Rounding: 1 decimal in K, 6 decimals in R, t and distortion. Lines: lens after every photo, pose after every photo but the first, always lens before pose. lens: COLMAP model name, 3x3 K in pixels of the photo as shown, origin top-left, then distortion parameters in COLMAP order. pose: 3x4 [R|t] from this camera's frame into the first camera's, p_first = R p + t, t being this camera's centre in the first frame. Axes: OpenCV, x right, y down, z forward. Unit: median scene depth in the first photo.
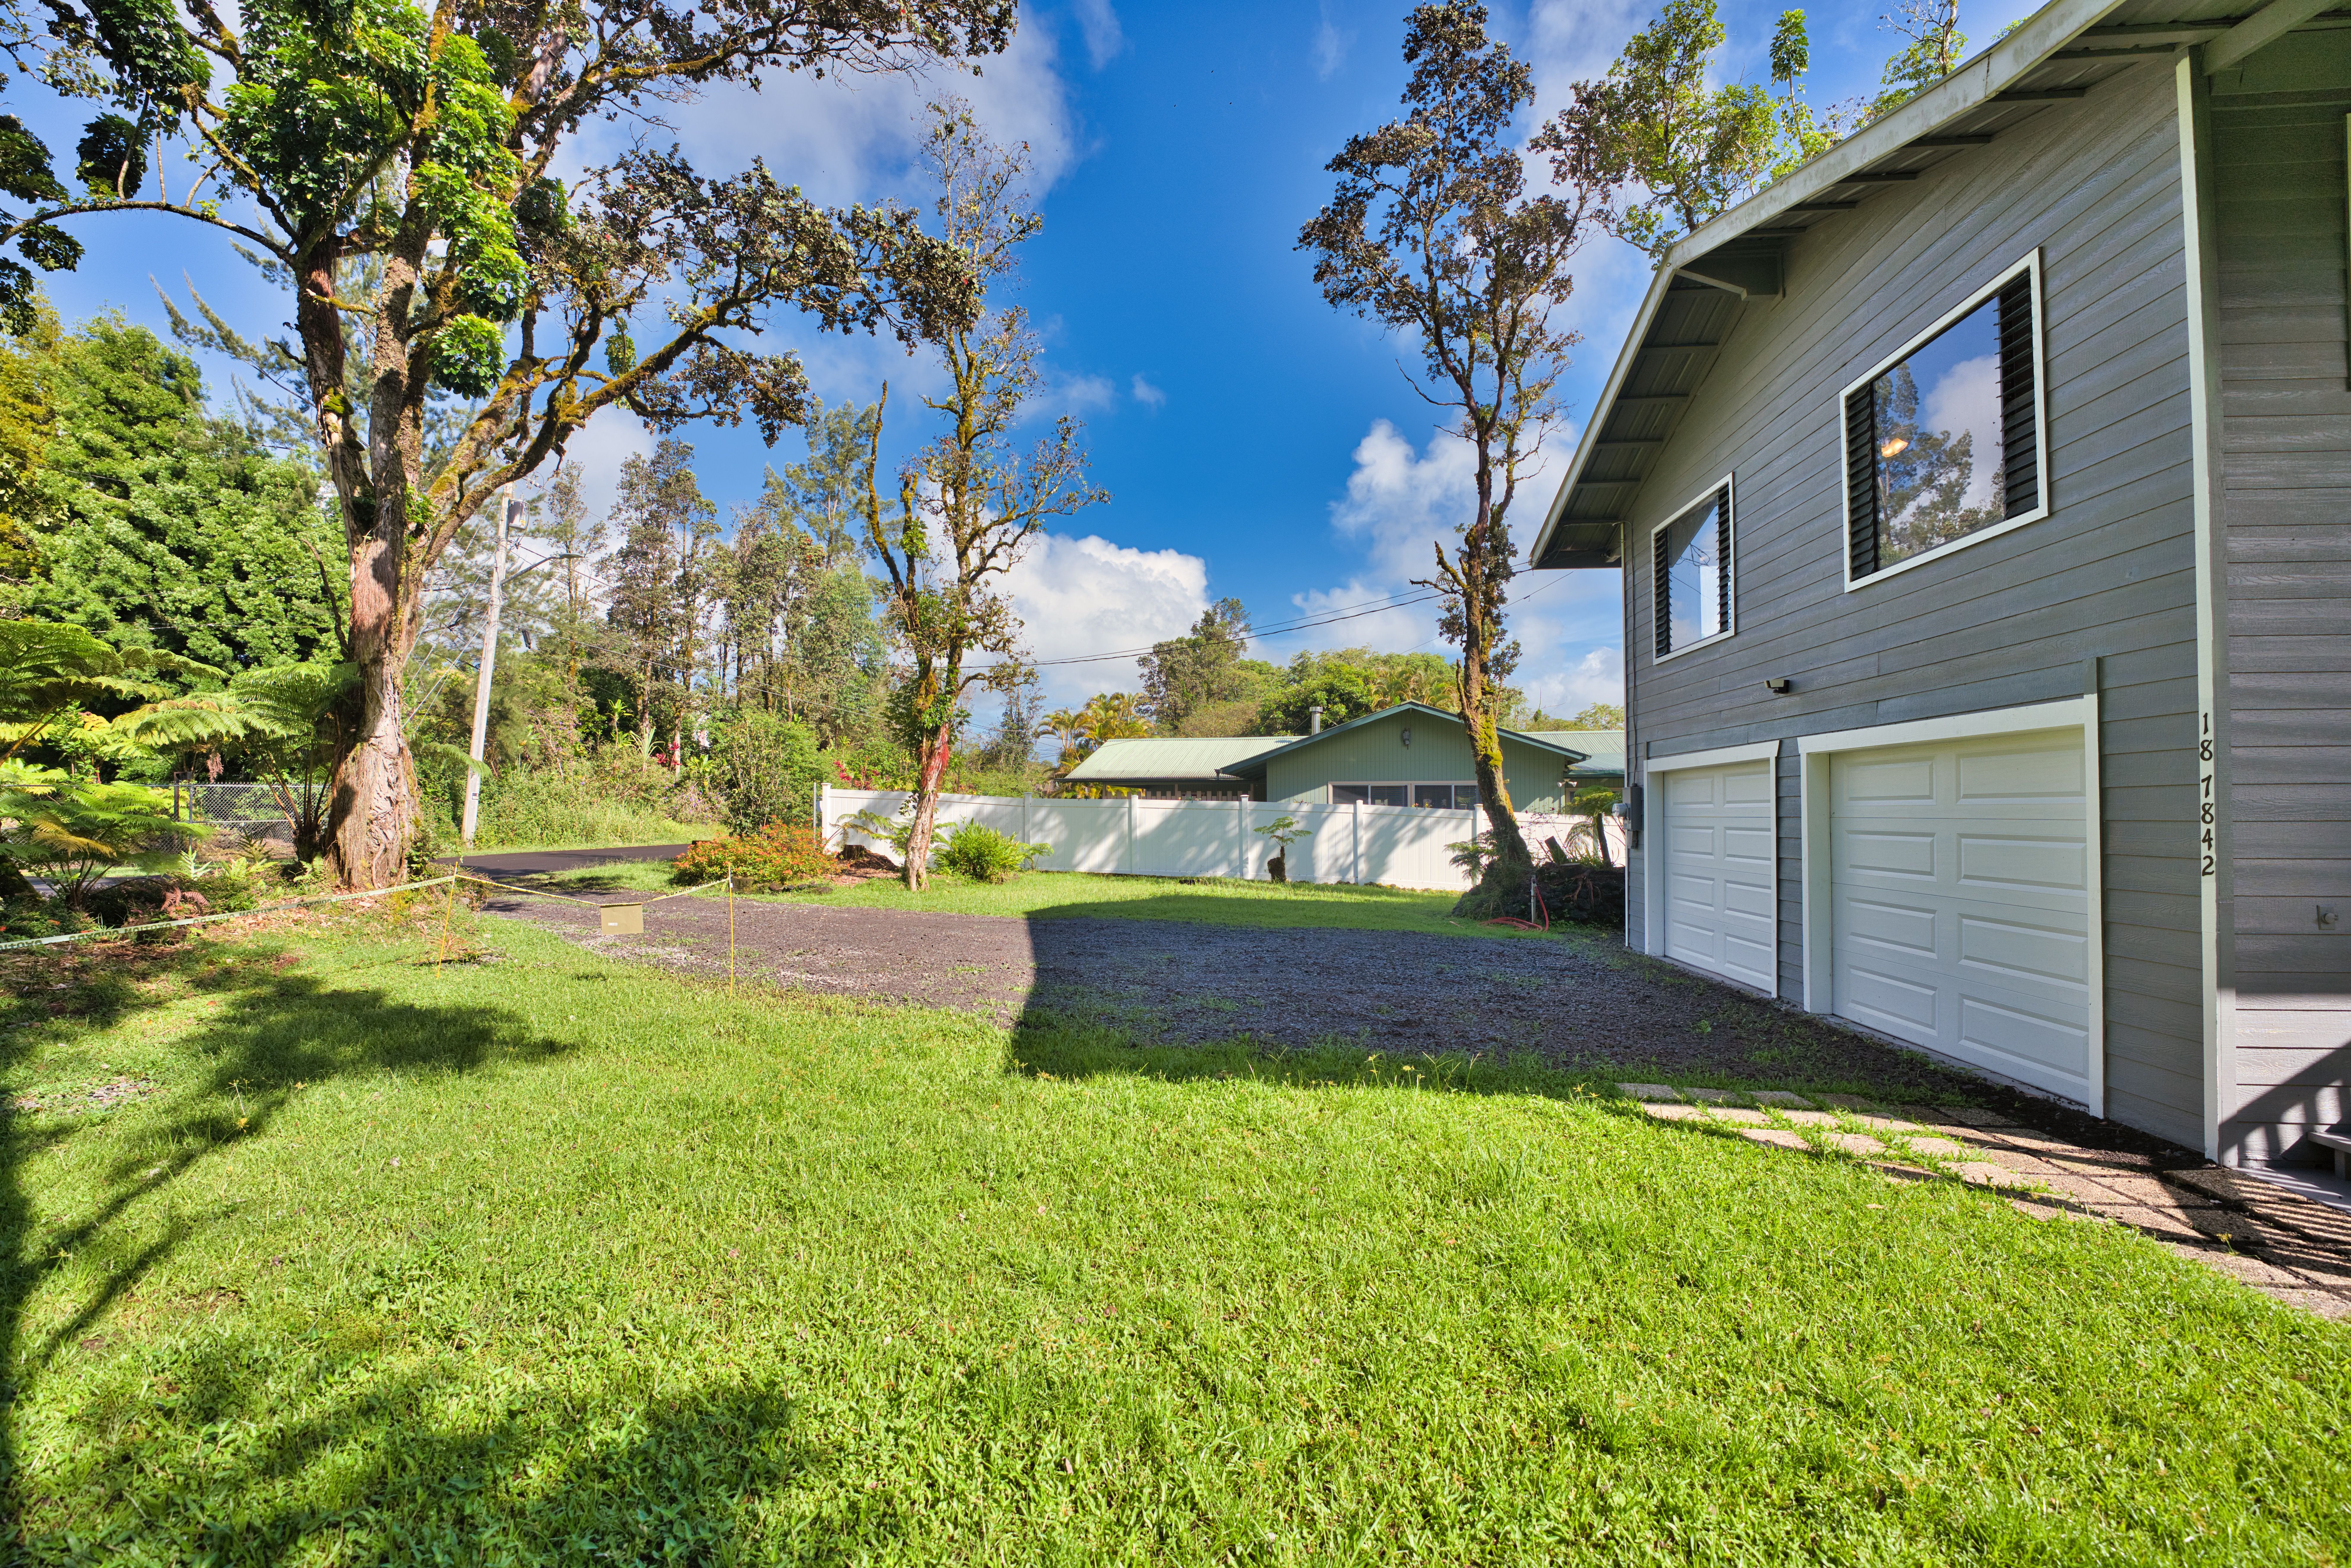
lens RADIAL K [[954.1, 0, 1166.8], [0, 954.1, 792.0], [0, 0, 1]] dist [-0.029589, 0.003747]
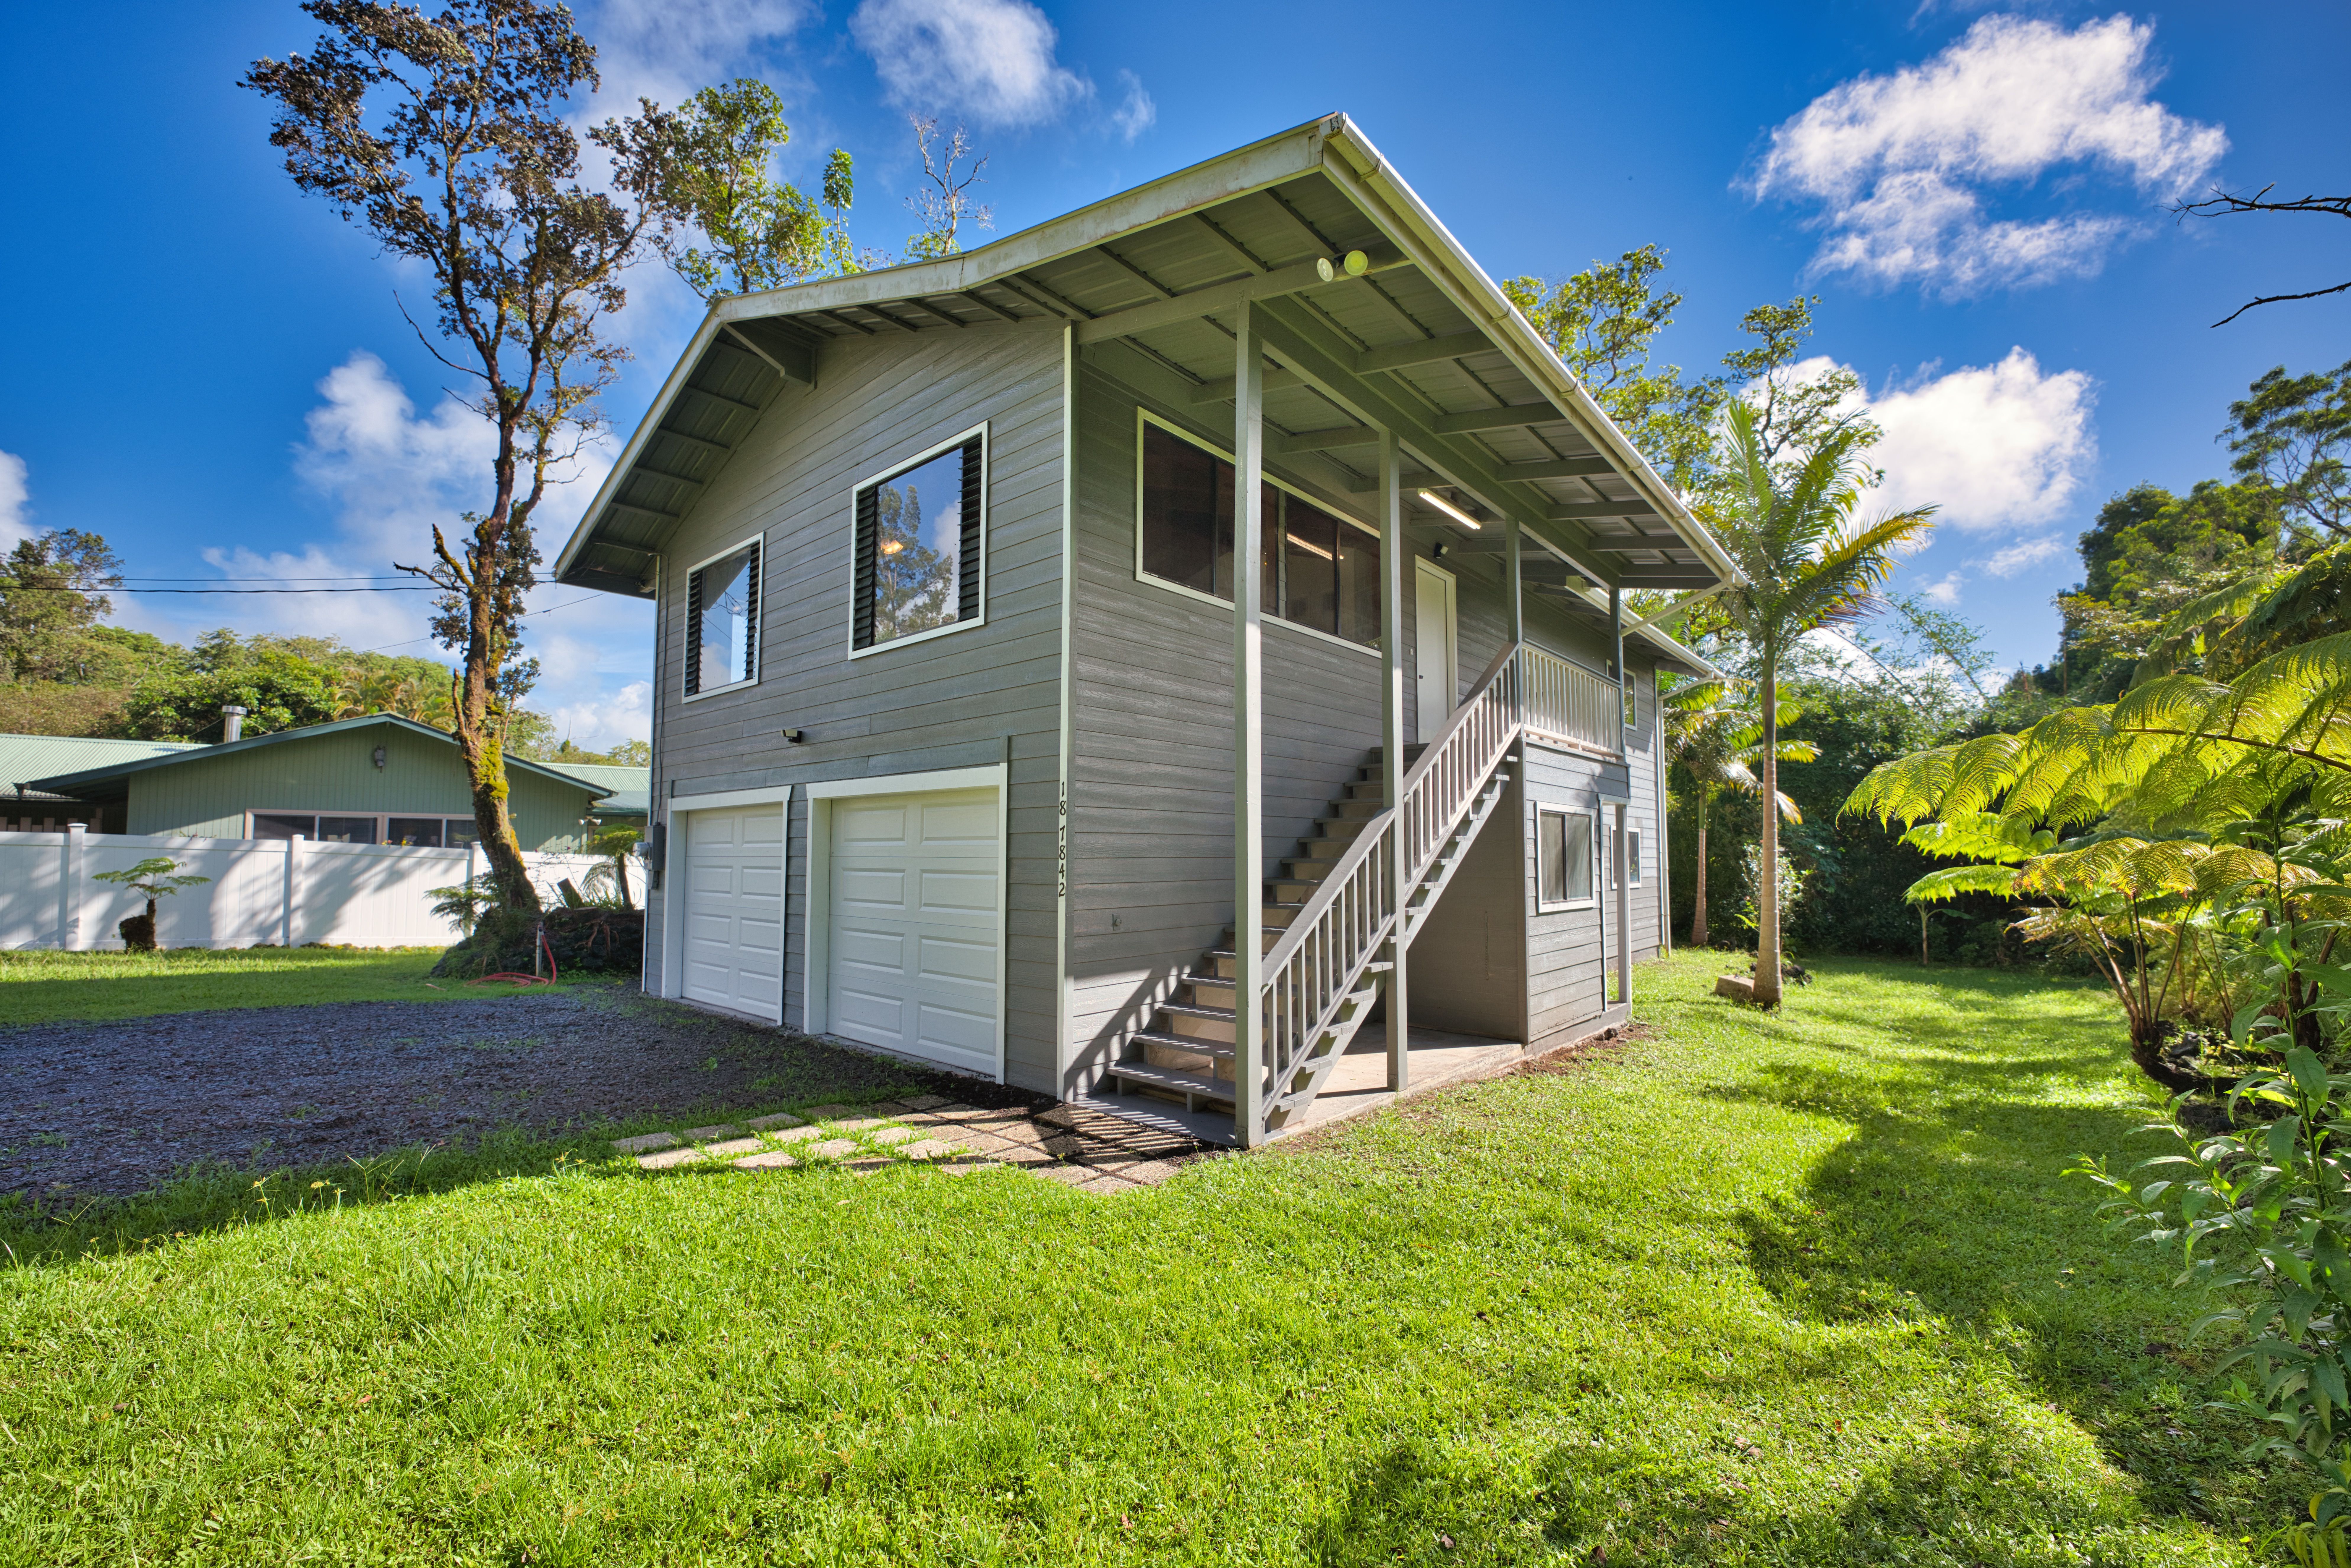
lens RADIAL K [[954.1, 0, 1166.9], [0, 954.1, 793.6], [0, 0, 1]] dist [-0.029589, 0.003747]
pose [[0.588661, 0.051452, 0.806741, 0.021330], [-0.017934, 0.998558, -0.050599, 0.002216], [-0.808181, 0.015317, 0.588735, 0.005514]]
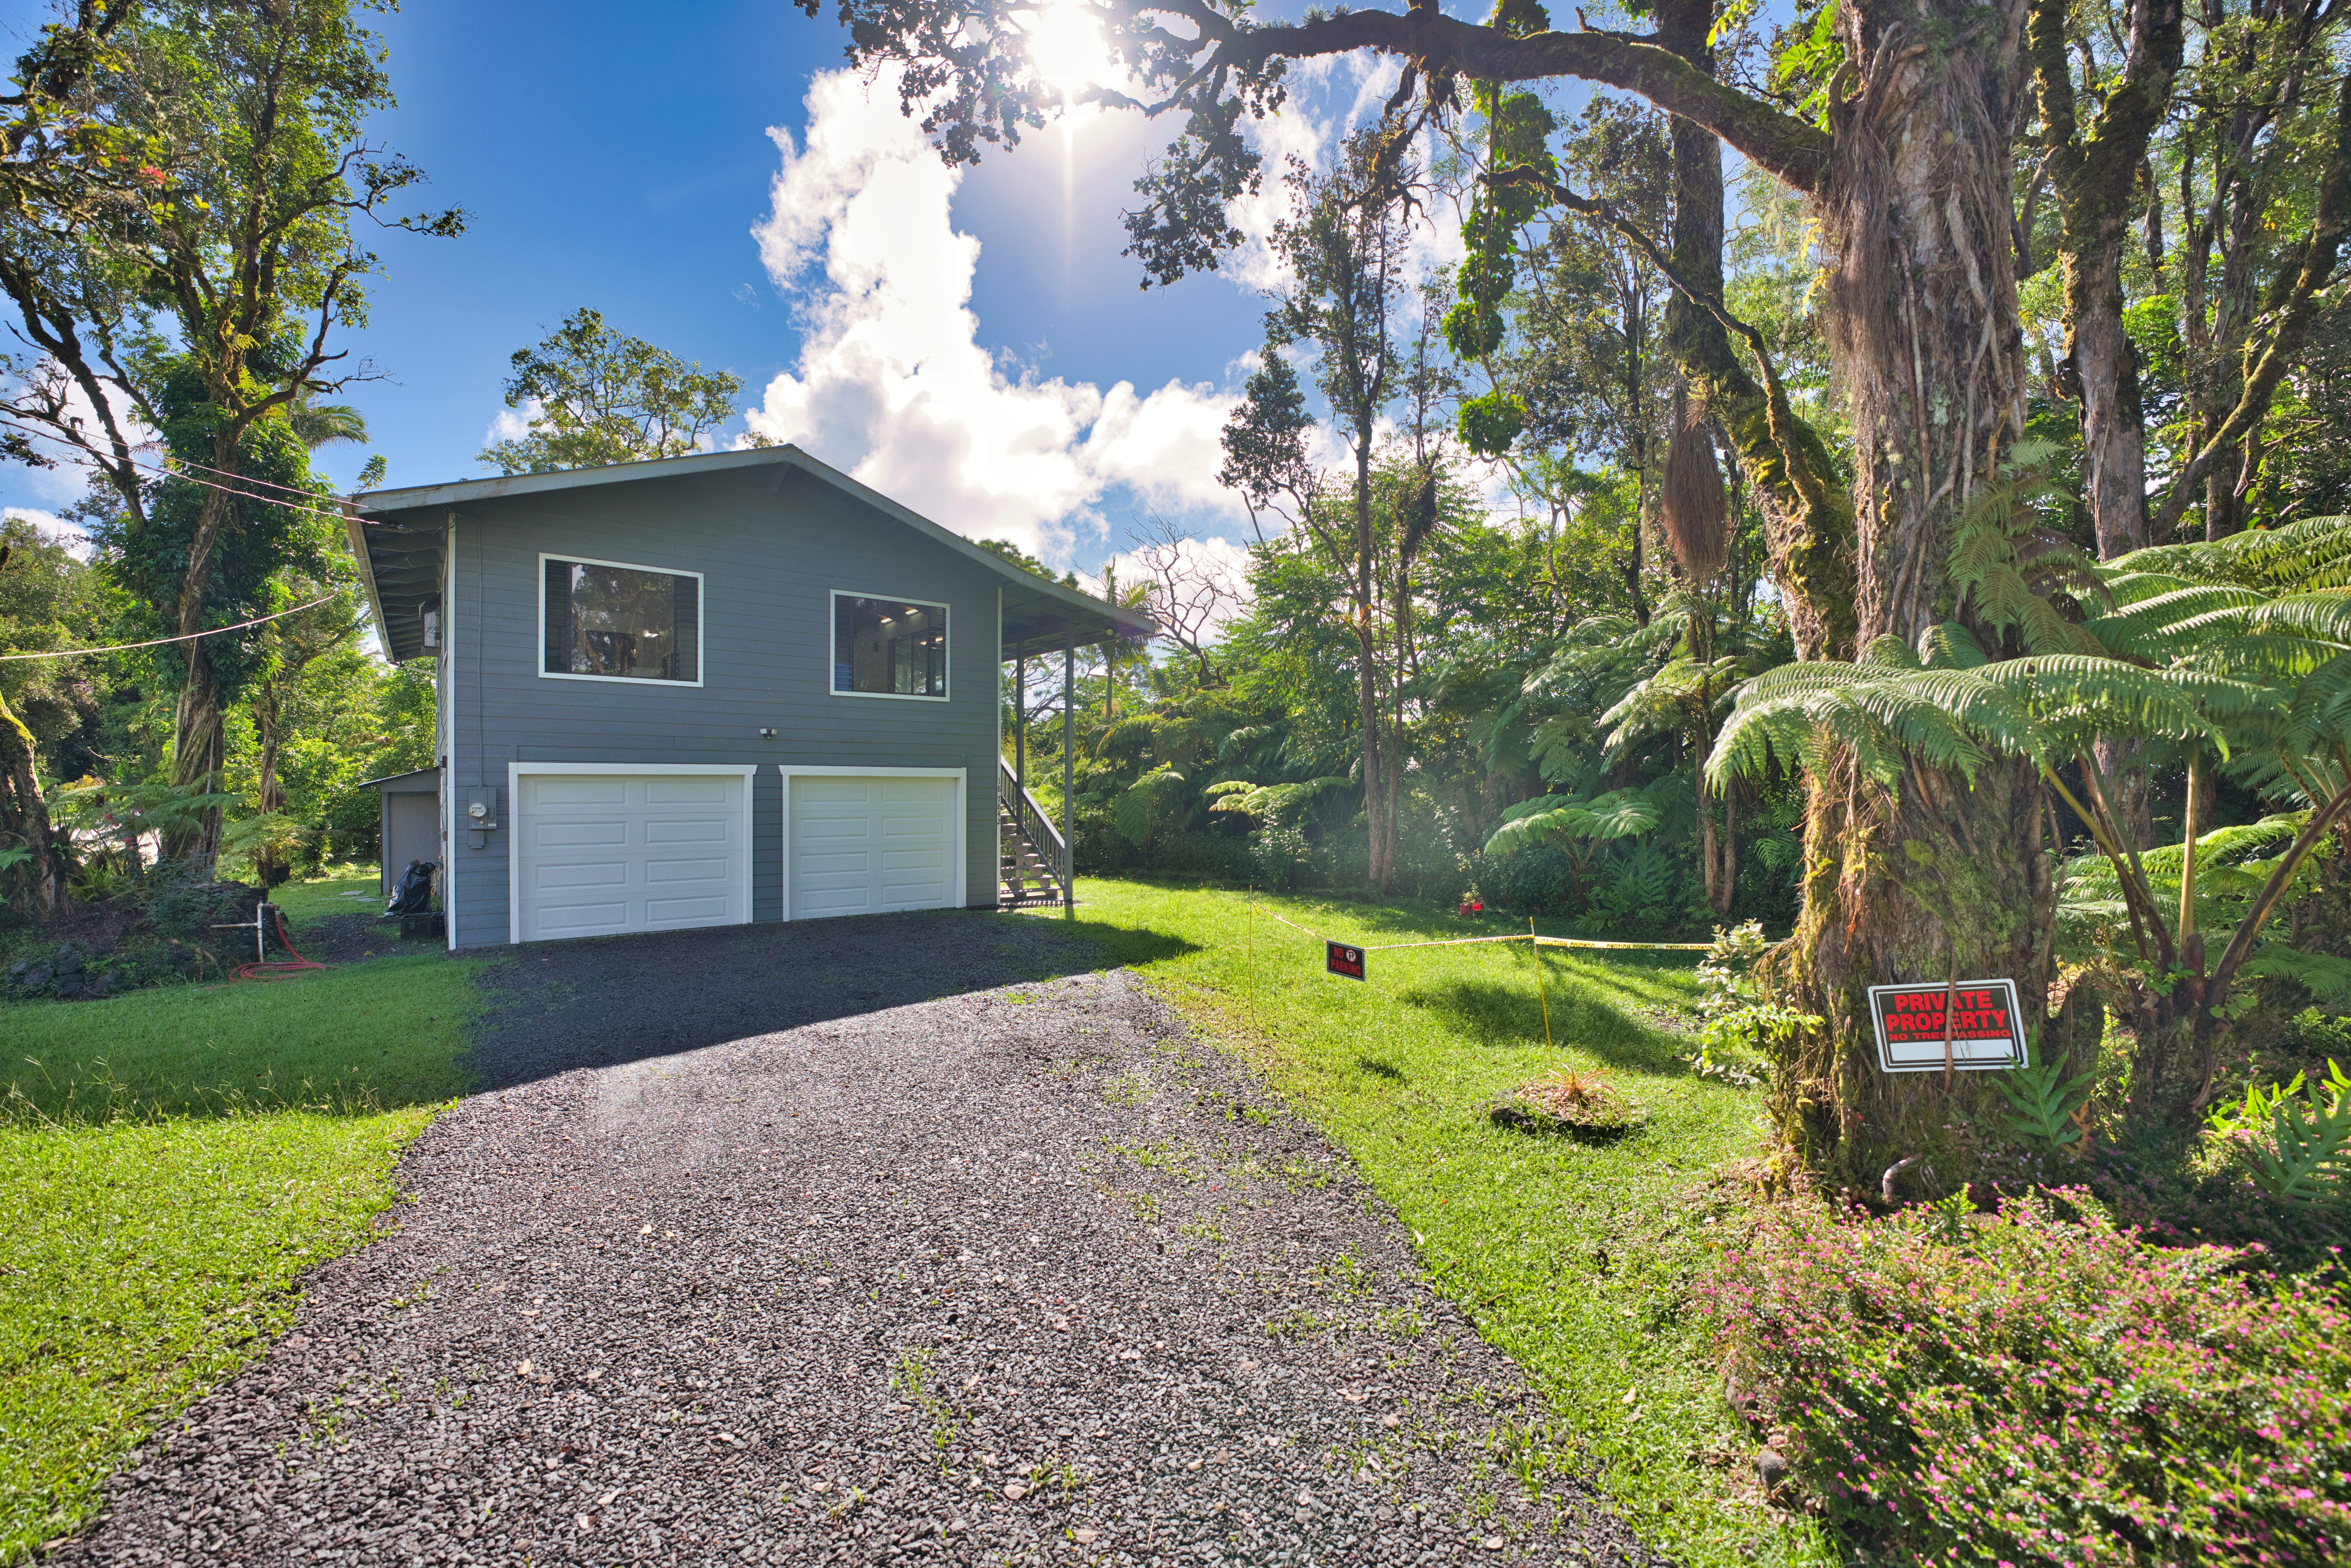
lens RADIAL K [[954.1, 0, 1170.4], [0, 954.1, 805.5], [0, 0, 1]] dist [-0.029589, 0.003747]
pose [[-0.698827, 0.003991, 0.715279, -1.023241], [-0.005887, 0.999918, -0.011331, 0.029339], [-0.715266, -0.012129, -0.698747, 1.633090]]
